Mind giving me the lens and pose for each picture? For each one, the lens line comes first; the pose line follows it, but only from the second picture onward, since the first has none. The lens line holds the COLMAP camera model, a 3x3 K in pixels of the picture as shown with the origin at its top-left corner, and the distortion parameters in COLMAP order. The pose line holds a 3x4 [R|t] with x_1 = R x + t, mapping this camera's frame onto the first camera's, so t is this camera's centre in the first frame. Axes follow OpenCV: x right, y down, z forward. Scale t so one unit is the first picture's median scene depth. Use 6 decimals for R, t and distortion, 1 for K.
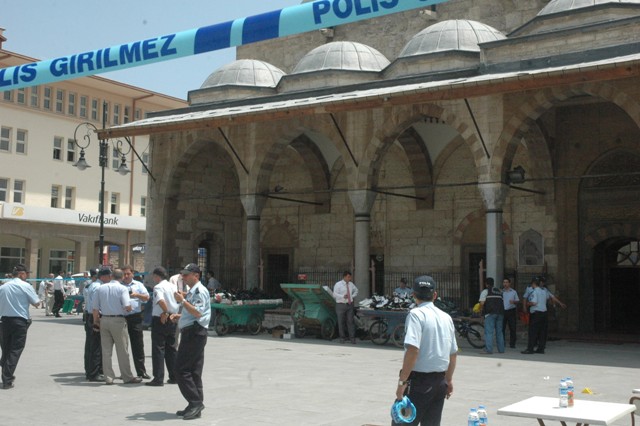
lens RADIAL K [[856.1, 0, 320.2], [0, 856.1, 213.5], [0, 0, 1]] dist [0.036248, 0.000000]
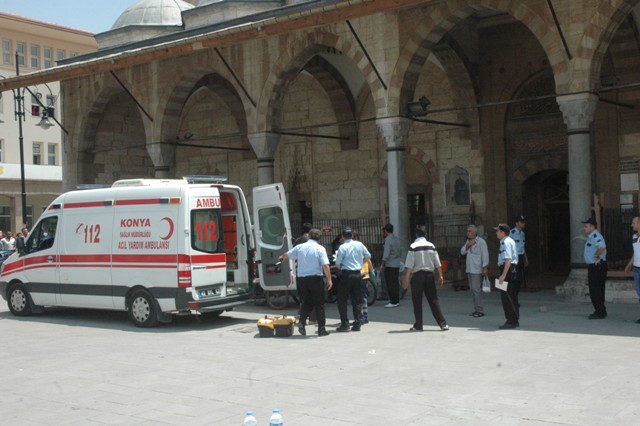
lens RADIAL K [[821.0, 0, 320.1], [0, 821.0, 212.8], [0, 0, 1]] dist [0.037792, 0.000000]
pose [[0.997678, -0.047466, -0.048844, 0.142330], [0.050726, 0.996407, 0.067823, 0.001249], [0.045450, -0.070143, 0.996501, 0.121597]]
